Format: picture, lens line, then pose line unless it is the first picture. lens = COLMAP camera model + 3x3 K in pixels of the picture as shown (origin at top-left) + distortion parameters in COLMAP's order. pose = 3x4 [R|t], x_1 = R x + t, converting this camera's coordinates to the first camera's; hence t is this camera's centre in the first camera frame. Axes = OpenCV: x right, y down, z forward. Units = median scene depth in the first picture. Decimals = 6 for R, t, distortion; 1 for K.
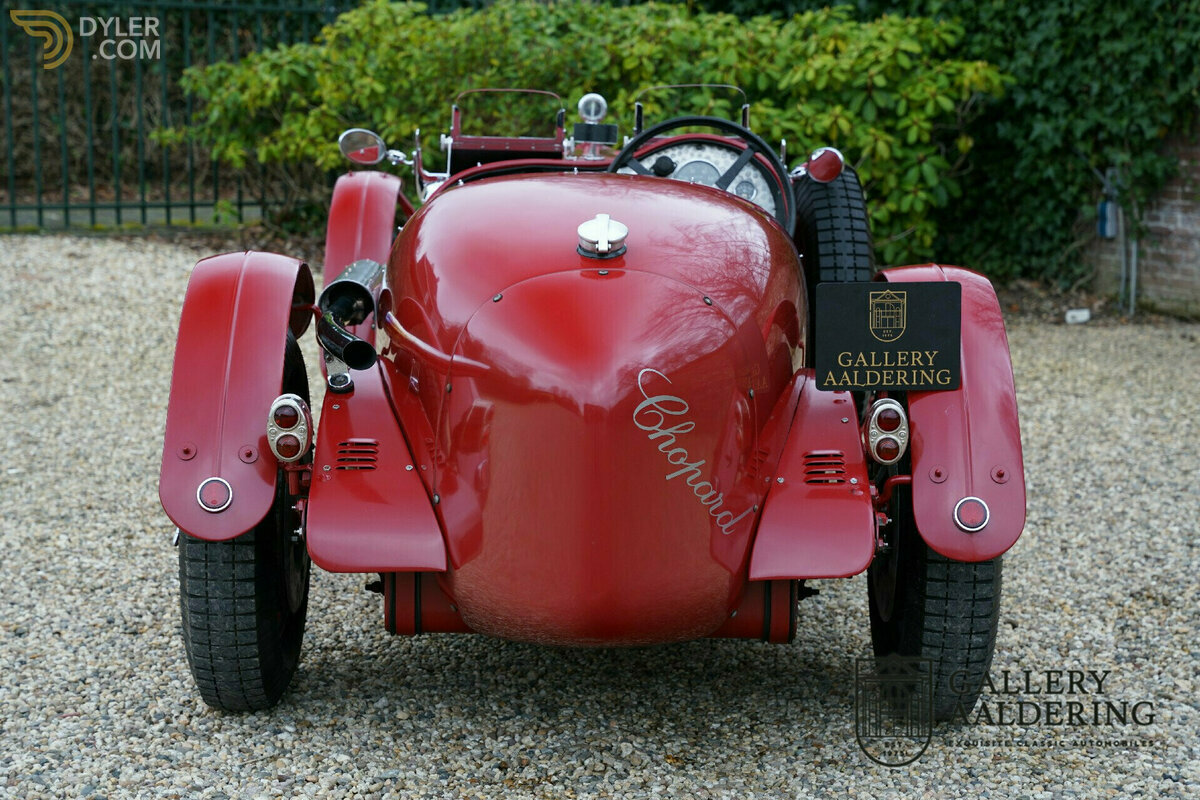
lens RADIAL K [[2282.8, 0, 600.0], [0, 2282.8, 400.0], [0, 0, 1]] dist [0.281466, 0.489437]
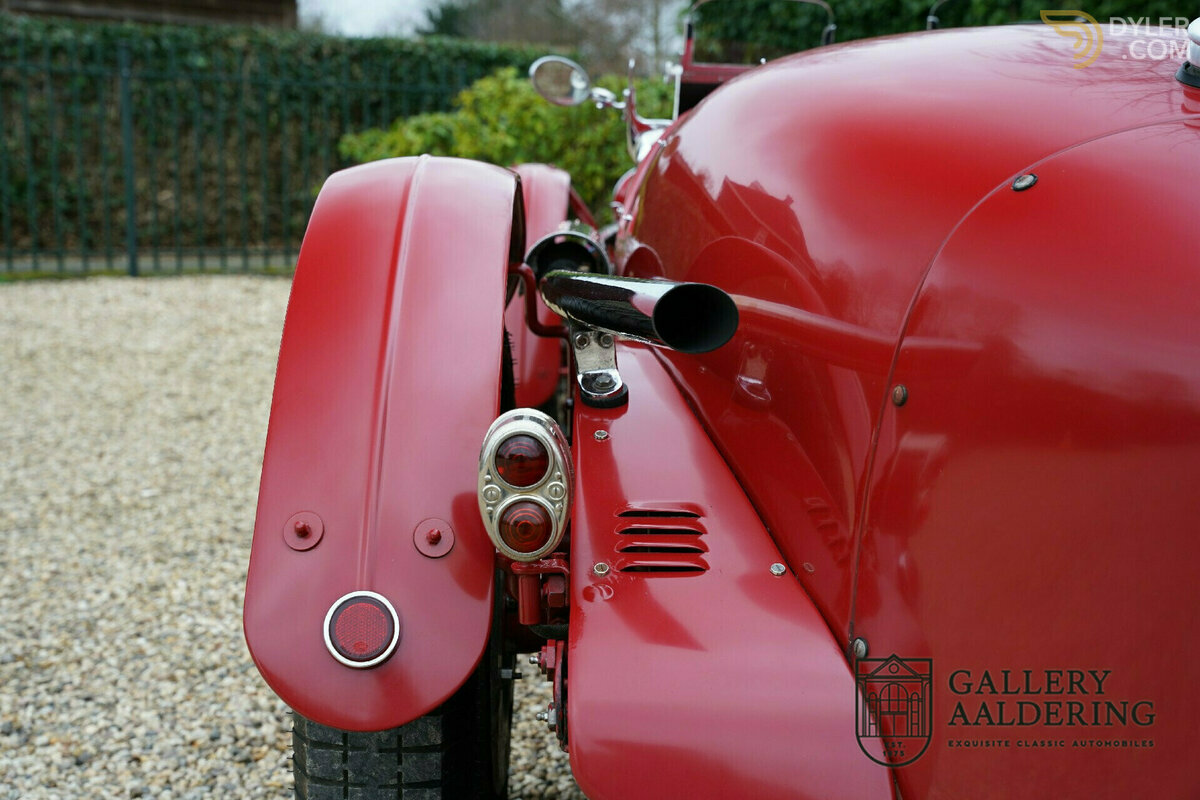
lens RADIAL K [[1516.2, 0, 600.0], [0, 1516.2, 400.0], [0, 0, 1]] dist [0.079020, 0.009780]
pose [[0.999910, 0.003303, -0.012974, -0.082740], [-0.003419, 0.999955, -0.008883, -0.001212], [0.012944, 0.008927, 0.999876, 0.496896]]
